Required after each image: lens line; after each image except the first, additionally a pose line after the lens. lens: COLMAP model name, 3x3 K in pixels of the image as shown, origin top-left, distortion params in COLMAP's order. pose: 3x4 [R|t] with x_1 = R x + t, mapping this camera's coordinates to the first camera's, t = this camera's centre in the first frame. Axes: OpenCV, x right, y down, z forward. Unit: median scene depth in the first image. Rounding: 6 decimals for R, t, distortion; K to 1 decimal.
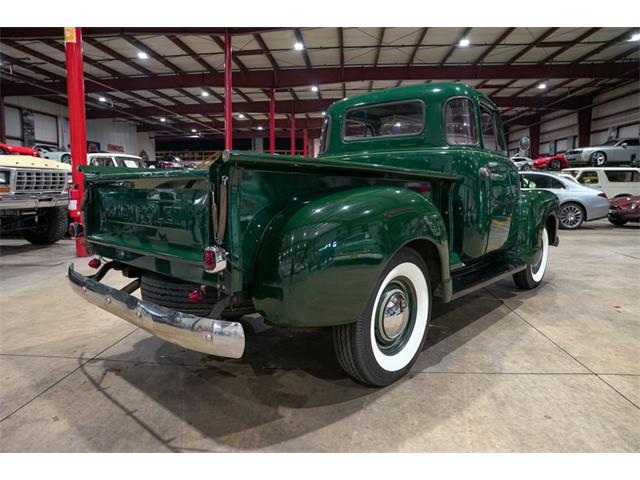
lens RADIAL K [[438.6, 0, 321.6], [0, 438.6, 240.7], [0, 0, 1]] dist [-0.142763, 0.111509]
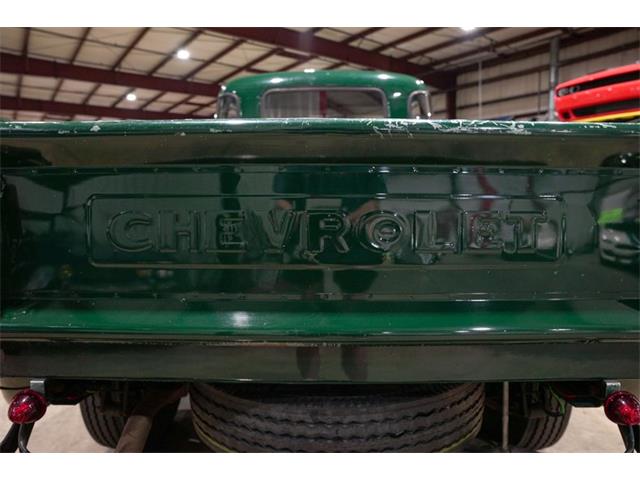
lens RADIAL K [[438.6, 0, 321.6], [0, 438.6, 240.7], [0, 0, 1]] dist [-0.142763, 0.111509]
pose [[0.754492, -0.057102, 0.653820, -0.198564], [0.084227, 0.996395, -0.010176, -0.016441], [-0.650882, 0.062747, 0.756582, 0.210529]]
